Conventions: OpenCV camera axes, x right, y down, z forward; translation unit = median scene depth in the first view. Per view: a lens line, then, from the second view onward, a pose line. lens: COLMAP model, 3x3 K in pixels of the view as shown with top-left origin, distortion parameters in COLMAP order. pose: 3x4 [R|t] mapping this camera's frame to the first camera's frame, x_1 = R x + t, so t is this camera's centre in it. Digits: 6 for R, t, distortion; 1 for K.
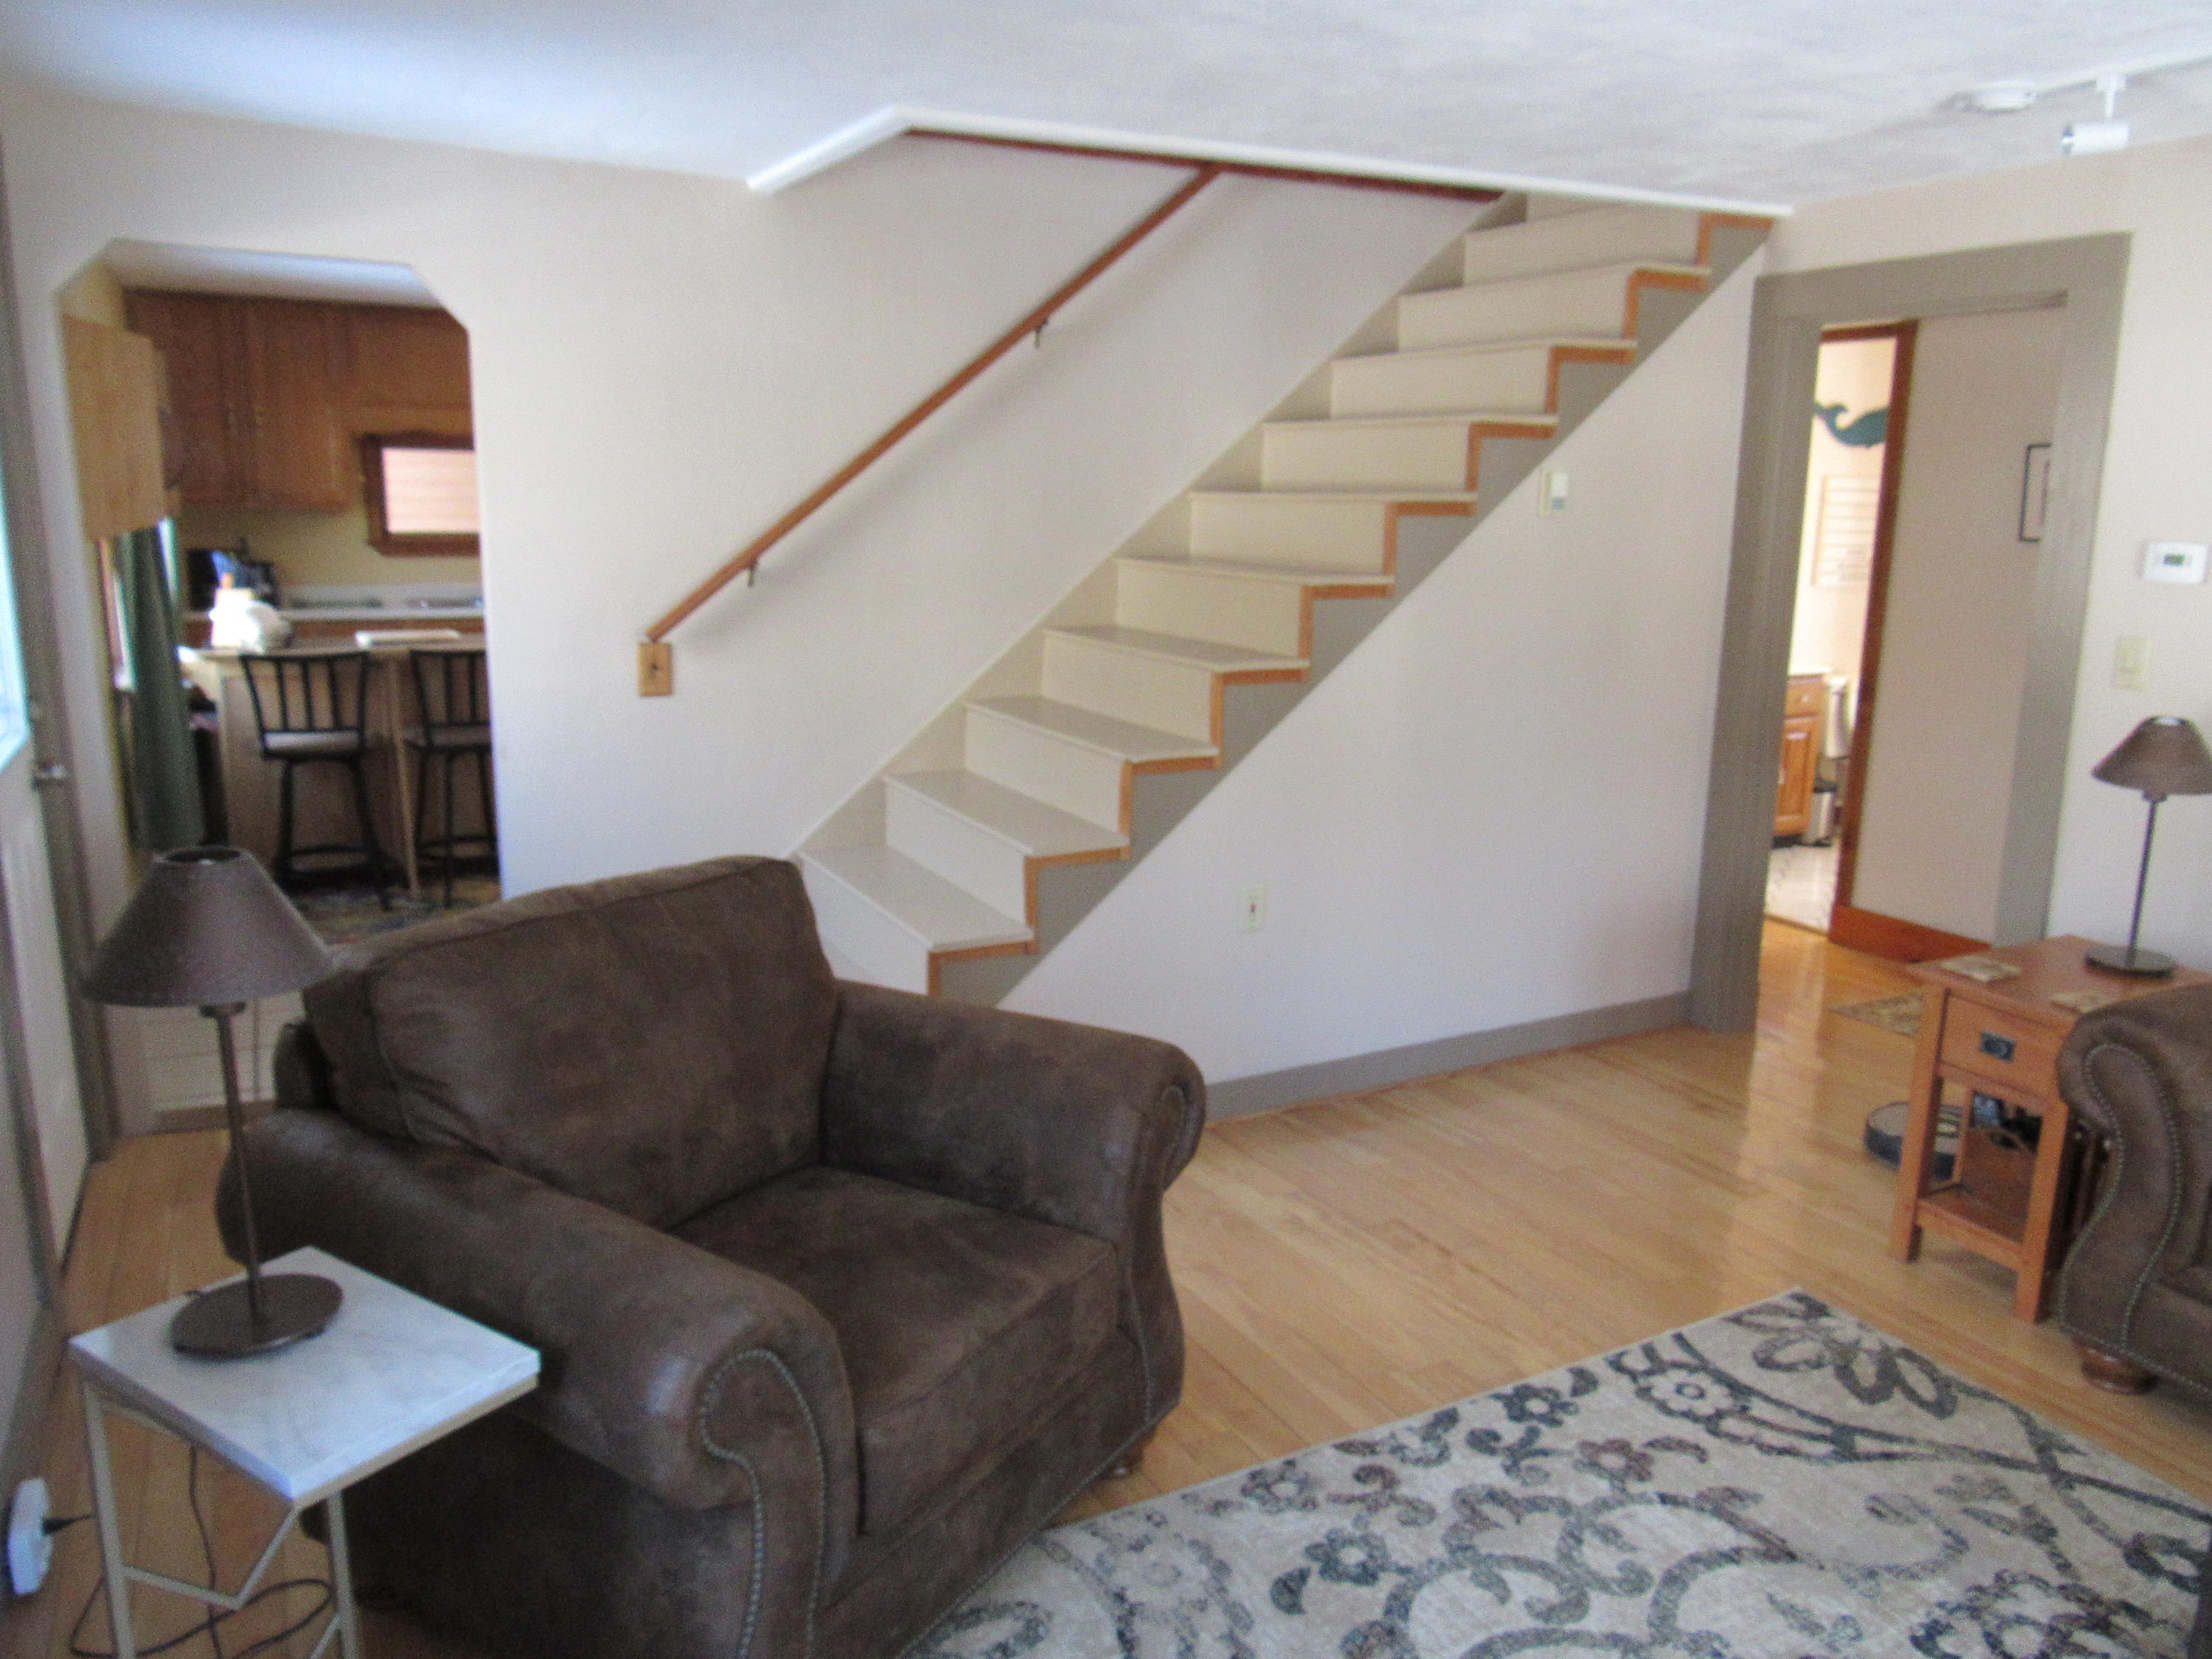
lens RADIAL K [[1606.5, 0, 1116.3], [0, 1606.5, 829.9], [0, 0, 1]] dist [-0.011959, -0.009053]
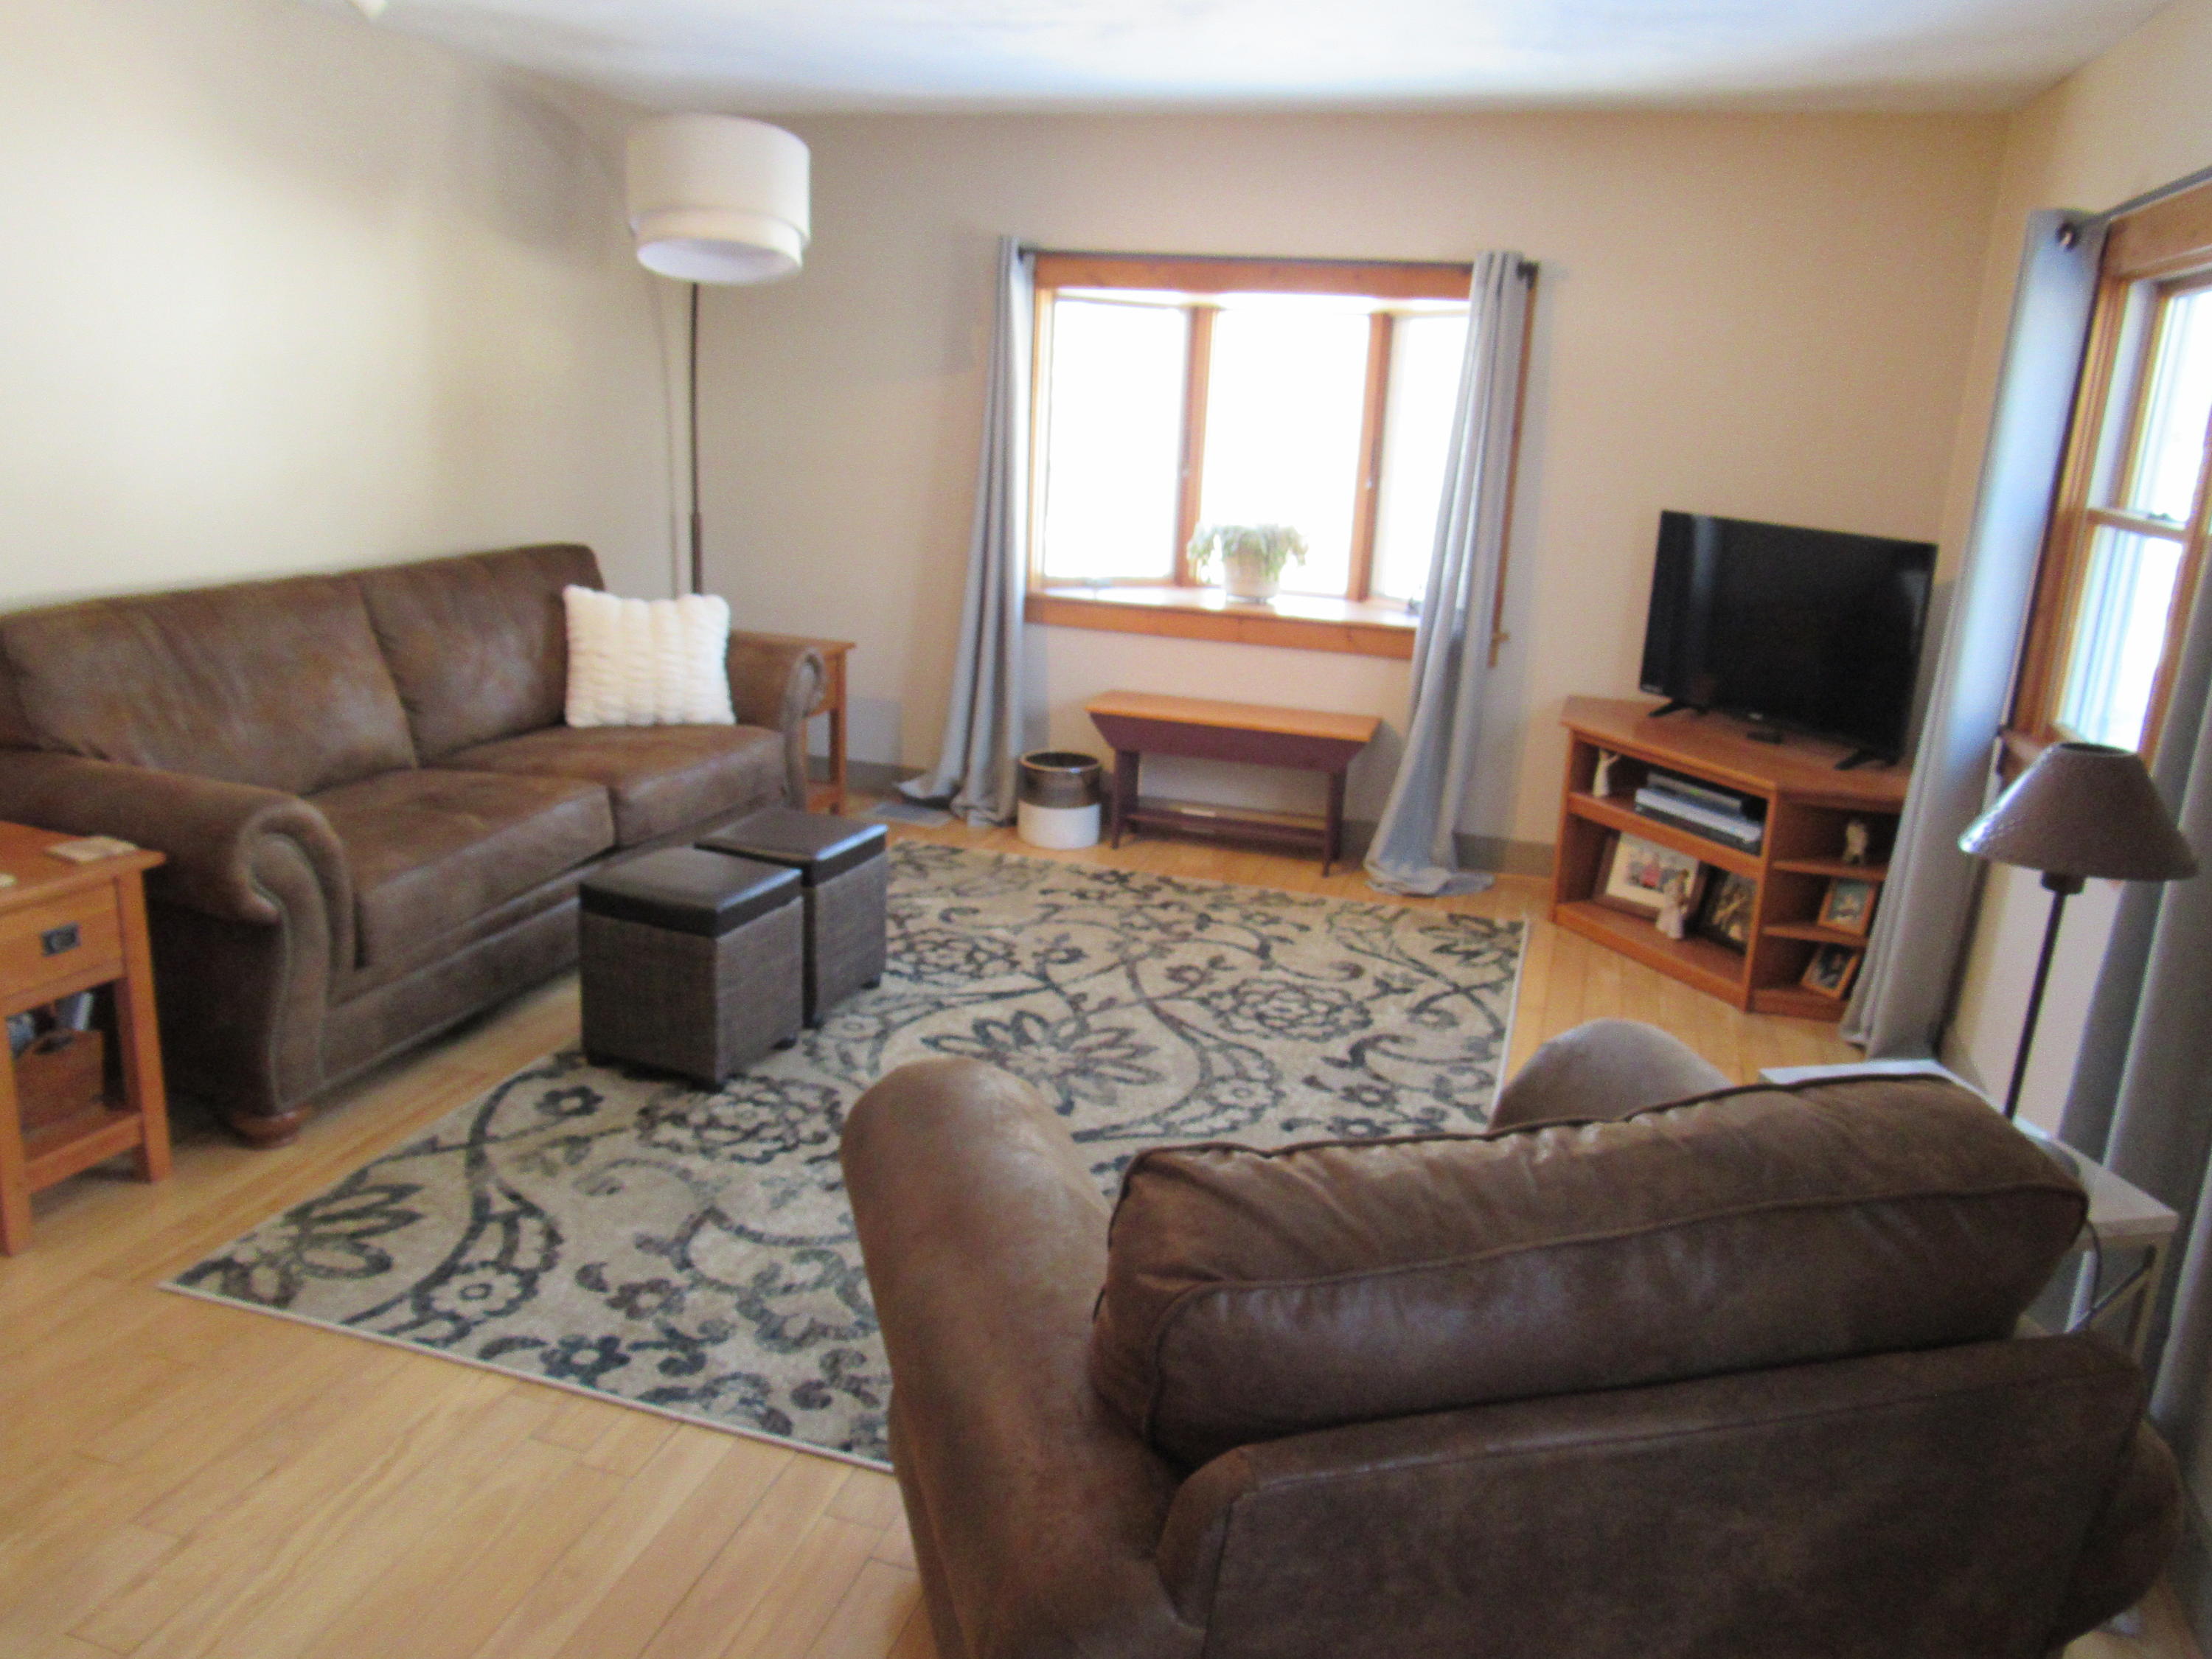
lens RADIAL K [[1606.5, 0, 1116.9], [0, 1606.5, 831.2], [0, 0, 1]] dist [-0.011959, -0.009053]
pose [[-0.710002, -0.231820, 0.664949, -0.500069], [0.088842, 0.907229, 0.411147, -0.263388], [-0.698573, 0.350991, -0.623539, 1.298281]]
